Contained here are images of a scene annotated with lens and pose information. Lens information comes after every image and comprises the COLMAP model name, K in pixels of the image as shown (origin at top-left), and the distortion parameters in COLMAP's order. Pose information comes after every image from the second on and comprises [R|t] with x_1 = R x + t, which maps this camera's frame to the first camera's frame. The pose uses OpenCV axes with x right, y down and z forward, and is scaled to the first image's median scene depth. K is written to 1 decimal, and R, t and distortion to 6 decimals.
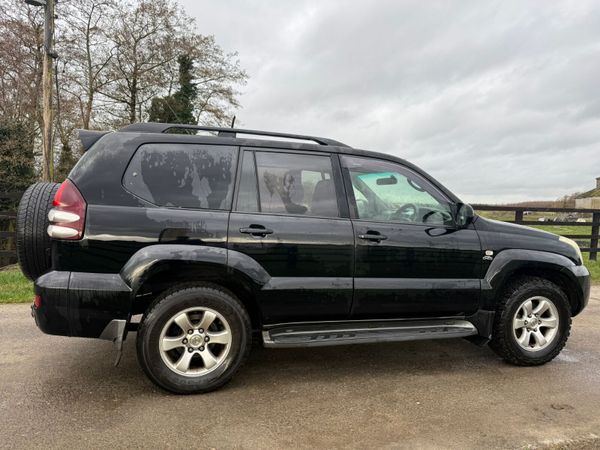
lens RADIAL K [[428.6, 0, 299.2], [0, 428.6, 223.5], [0, 0, 1]] dist [0.008750, -0.016969]
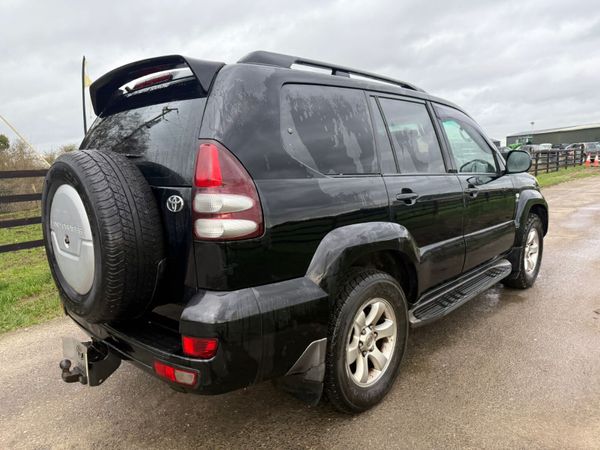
lens RADIAL K [[430.7, 0, 302.5], [0, 430.7, 232.9], [0, 0, 1]] dist [0.042543, -0.046121]
pose [[0.852207, -0.146919, 0.502154, -0.667235], [0.090363, 0.986672, 0.135323, -0.041083], [-0.515343, -0.069947, 0.854125, 0.363349]]
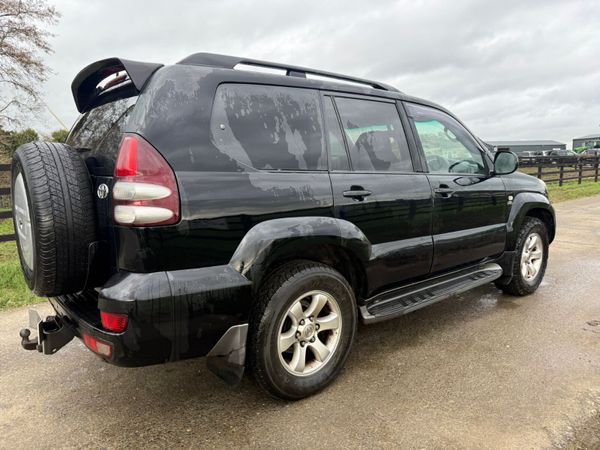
lens RADIAL K [[429.2, 0, 300.5], [0, 429.2, 226.6], [0, 0, 1]] dist [0.053588, -0.073404]
pose [[0.911971, -0.107255, 0.395985, -0.518313], [0.067839, 0.991358, 0.112280, -0.018582], [-0.404606, -0.075533, 0.911366, 0.250078]]
